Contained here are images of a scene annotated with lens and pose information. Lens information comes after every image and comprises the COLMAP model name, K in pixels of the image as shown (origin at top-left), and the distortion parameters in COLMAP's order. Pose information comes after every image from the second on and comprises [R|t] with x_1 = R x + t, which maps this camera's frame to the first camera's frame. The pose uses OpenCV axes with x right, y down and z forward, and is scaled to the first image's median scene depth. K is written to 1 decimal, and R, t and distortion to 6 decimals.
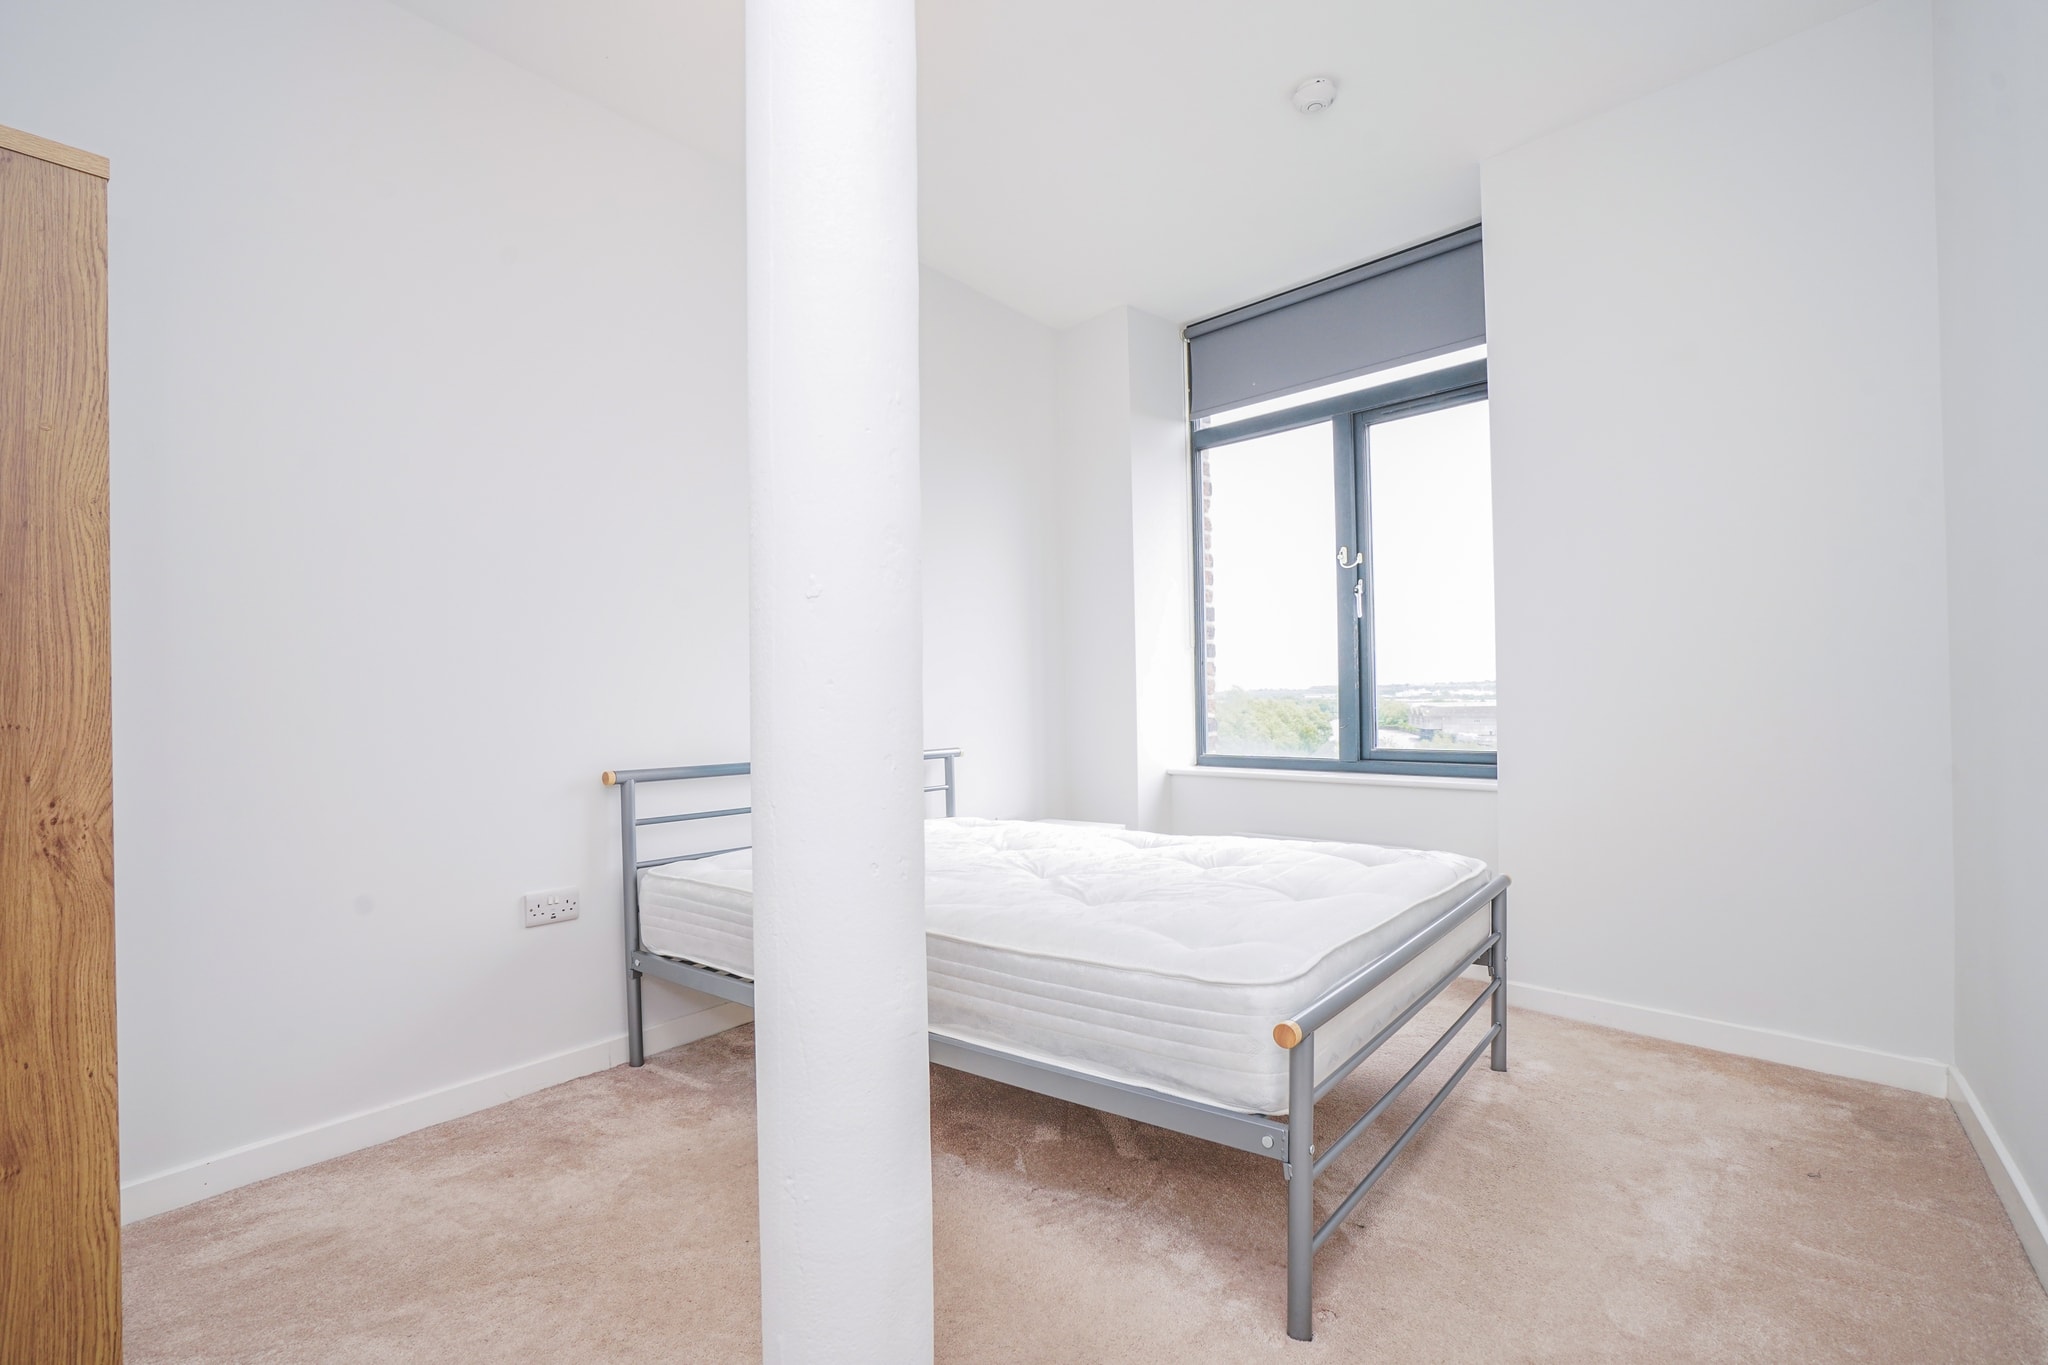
lens RADIAL K [[1033.4, 0, 1096.1], [0, 1033.4, 684.8], [0, 0, 1]] dist [-0.000140, 0.000030]
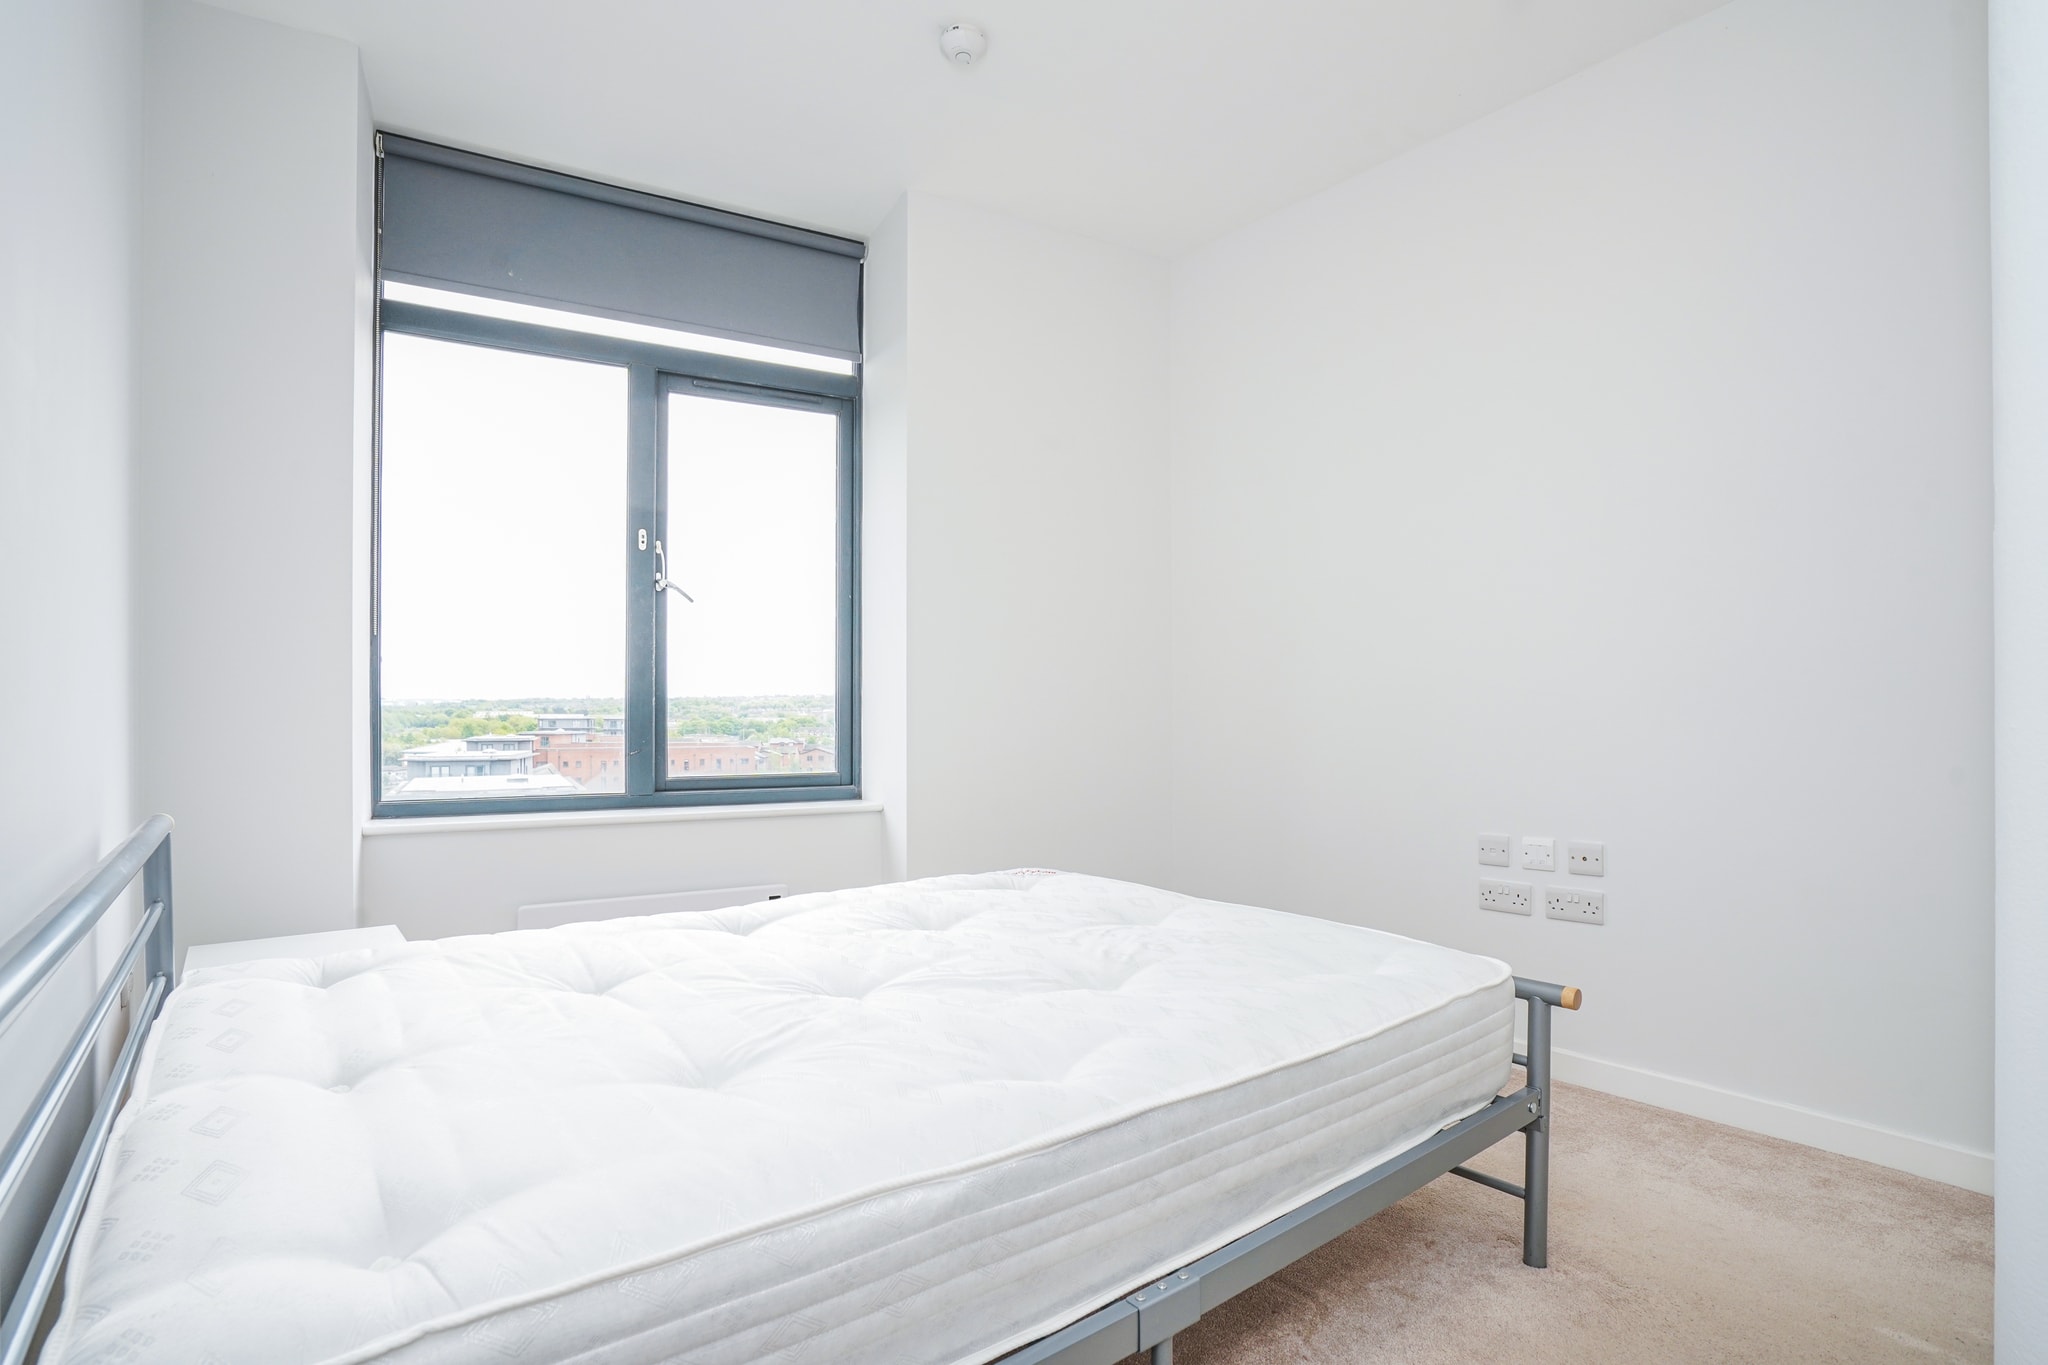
lens RADIAL K [[959.9, 0, 1036.5], [0, 959.9, 710.1], [0, 0, 1]] dist [-0.061636, 0.025469]
pose [[0.273196, 0.023195, 0.961679, -0.385737], [-0.014342, 0.999696, -0.020038, 0.018628], [-0.961851, -0.008318, 0.273446, 0.502647]]
